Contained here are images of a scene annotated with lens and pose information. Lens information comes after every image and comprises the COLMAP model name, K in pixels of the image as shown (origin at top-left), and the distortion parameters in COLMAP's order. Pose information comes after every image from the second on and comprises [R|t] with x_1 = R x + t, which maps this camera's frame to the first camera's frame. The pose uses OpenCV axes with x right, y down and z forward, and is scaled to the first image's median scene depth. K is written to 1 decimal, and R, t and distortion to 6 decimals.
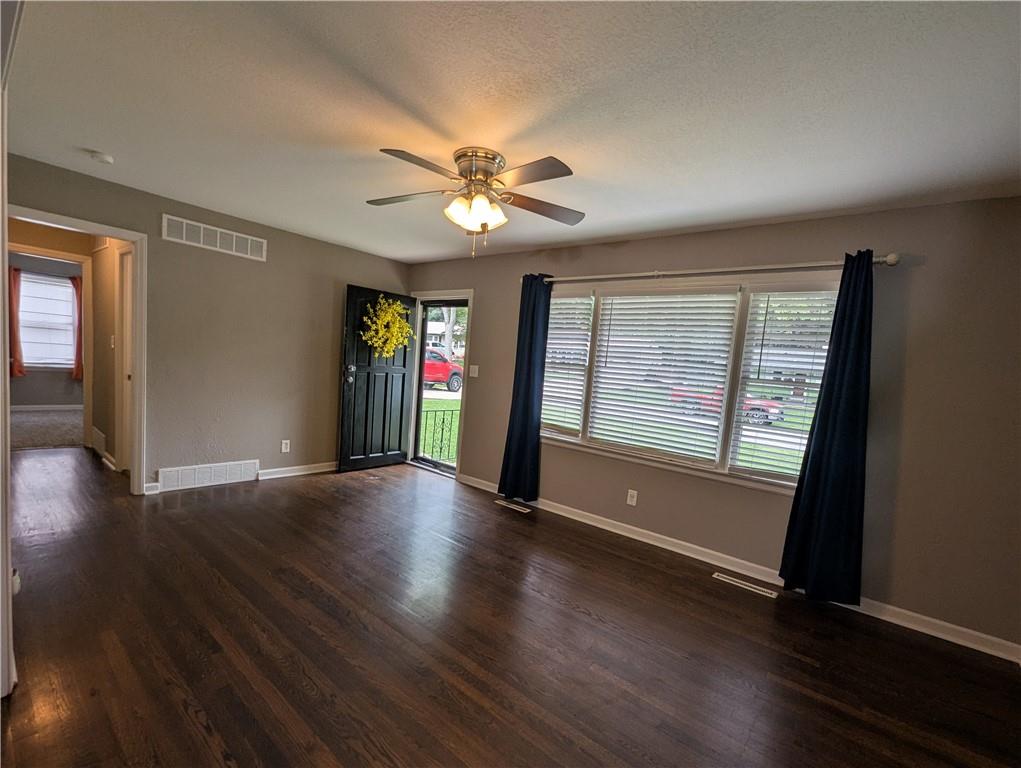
lens RADIAL K [[428.2, 0, 509.3], [0, 428.2, 392.9], [0, 0, 1]] dist [-0.000145, -0.000900]
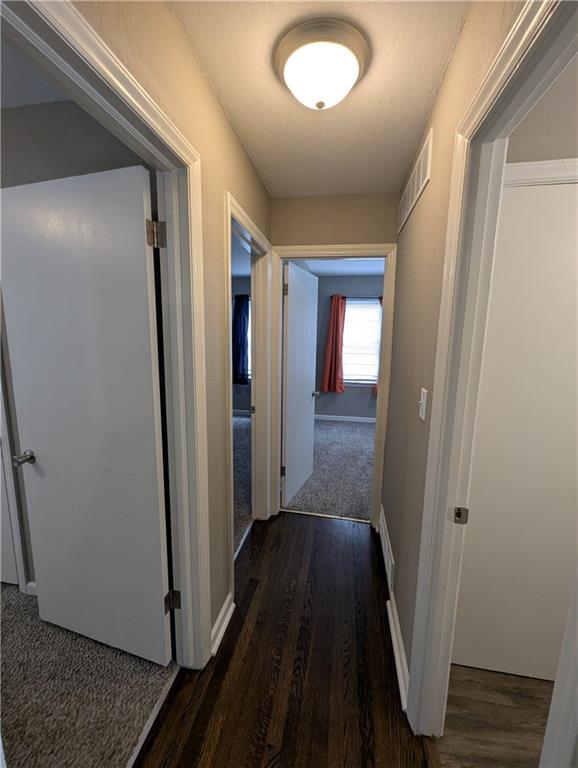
lens RADIAL K [[322.1, 0, 289.0], [0, 322.1, 384.0], [0, 0, 1]] dist [-0.000145, -0.000900]
pose [[0.474548, 0.067027, -0.877674, -0.451750], [-0.058540, 0.997292, 0.044511, -0.089200], [0.878281, 0.030256, 0.477187, 0.464310]]
